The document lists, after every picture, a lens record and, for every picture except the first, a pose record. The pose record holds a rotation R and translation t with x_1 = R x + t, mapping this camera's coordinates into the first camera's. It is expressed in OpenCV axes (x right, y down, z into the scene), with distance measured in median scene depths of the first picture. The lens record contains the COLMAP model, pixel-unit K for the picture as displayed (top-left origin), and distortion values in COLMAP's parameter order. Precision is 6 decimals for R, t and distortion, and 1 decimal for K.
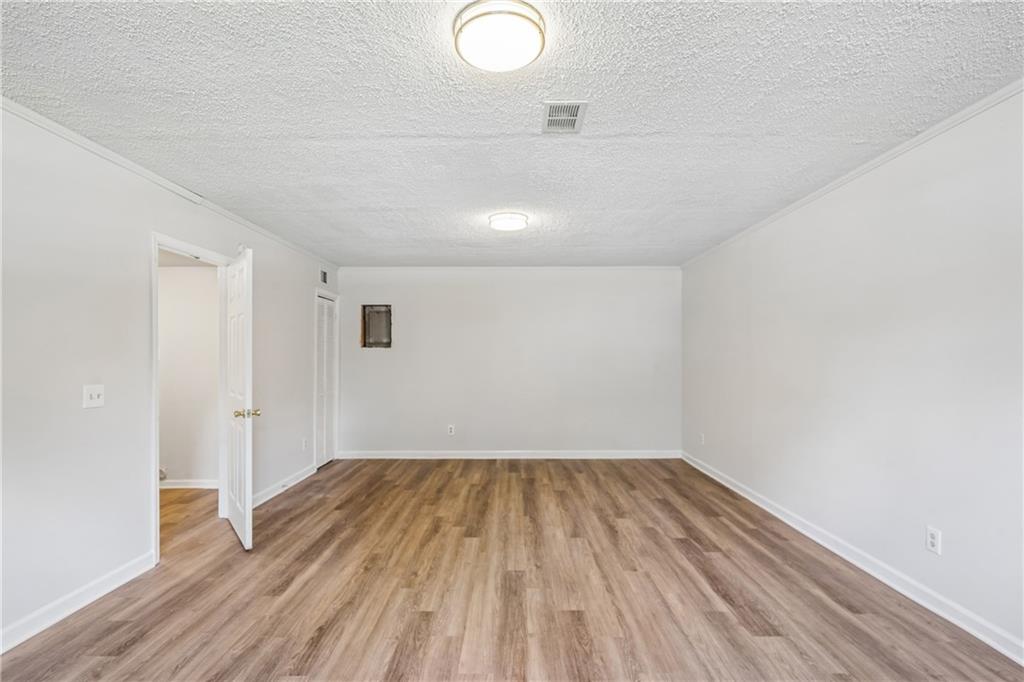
lens RADIAL K [[479.4, 0, 509.5], [0, 479.4, 343.6], [0, 0, 1]] dist [-0.000627, 0.000270]
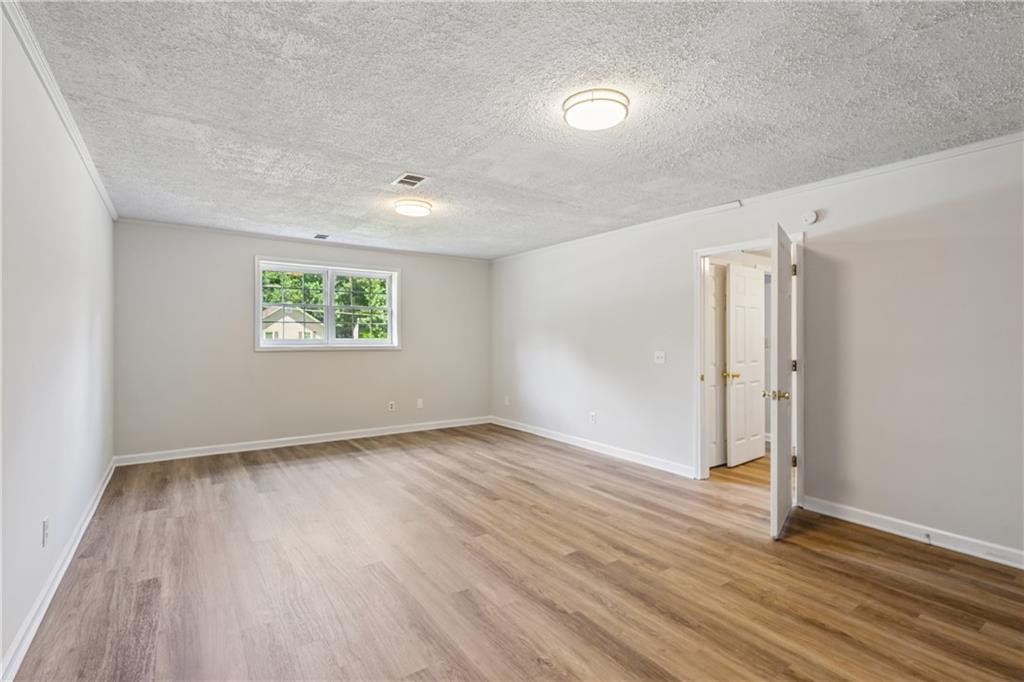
lens RADIAL K [[479.4, 0, 509.5], [0, 479.4, 343.6], [0, 0, 1]] dist [-0.000627, 0.000270]
pose [[-0.816089, 0.007243, -0.577880, 0.501750], [0.014042, 0.999875, -0.007298, 0.048879], [0.577755, -0.014070, -0.816089, 1.677451]]
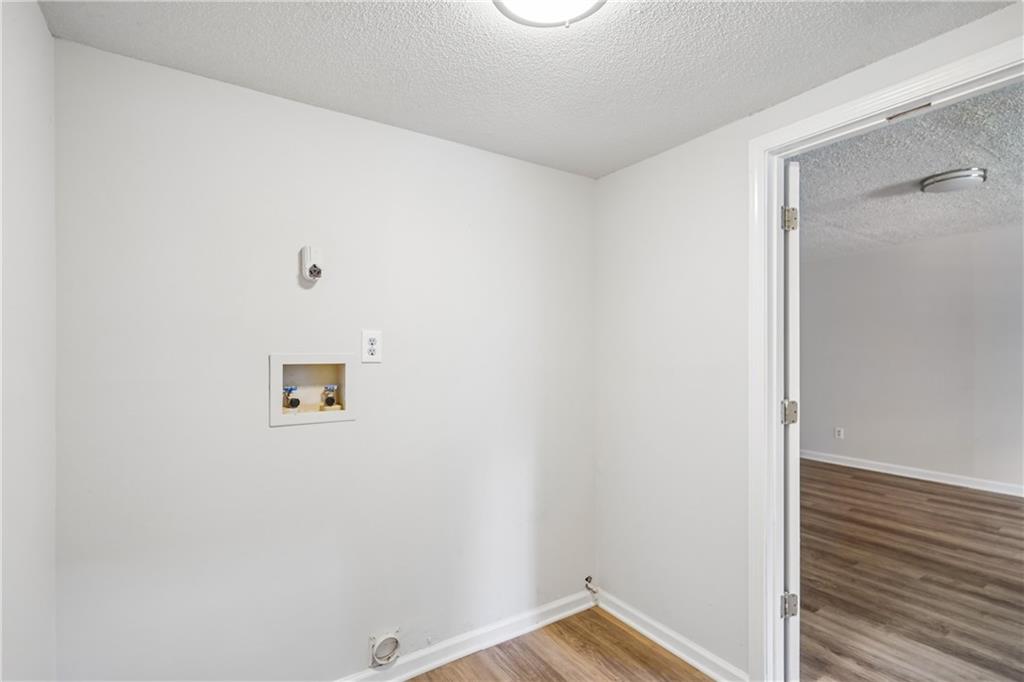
lens RADIAL K [[479.4, 0, 509.5], [0, 479.4, 343.6], [0, 0, 1]] dist [-0.000627, 0.000270]
pose [[0.832625, 0.012516, 0.553696, -1.230565], [-0.017479, 0.999840, 0.003684, 0.025479], [-0.553562, -0.012745, 0.832711, 0.879471]]
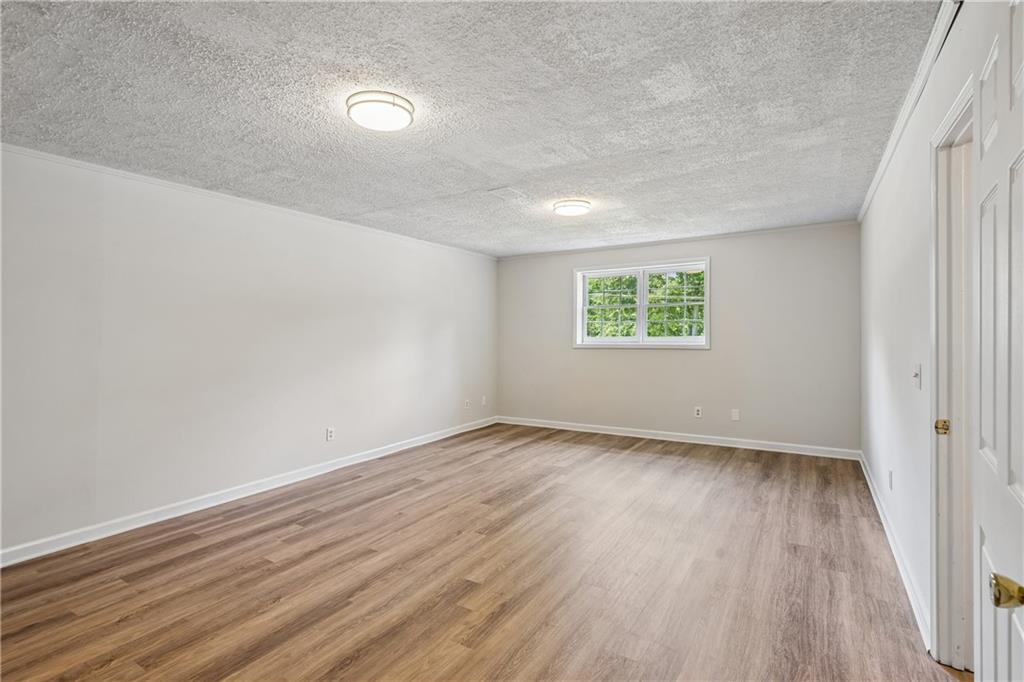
lens RADIAL K [[483.4, 0, 507.2], [0, 483.4, 333.4], [0, 0, 1]] dist [0.001144, 0.000359]
pose [[-0.849898, 0.013522, 0.526774, -0.542474], [0.000089, 0.999674, -0.025519, 0.042204], [-0.526948, -0.021642, -0.849622, 1.672452]]
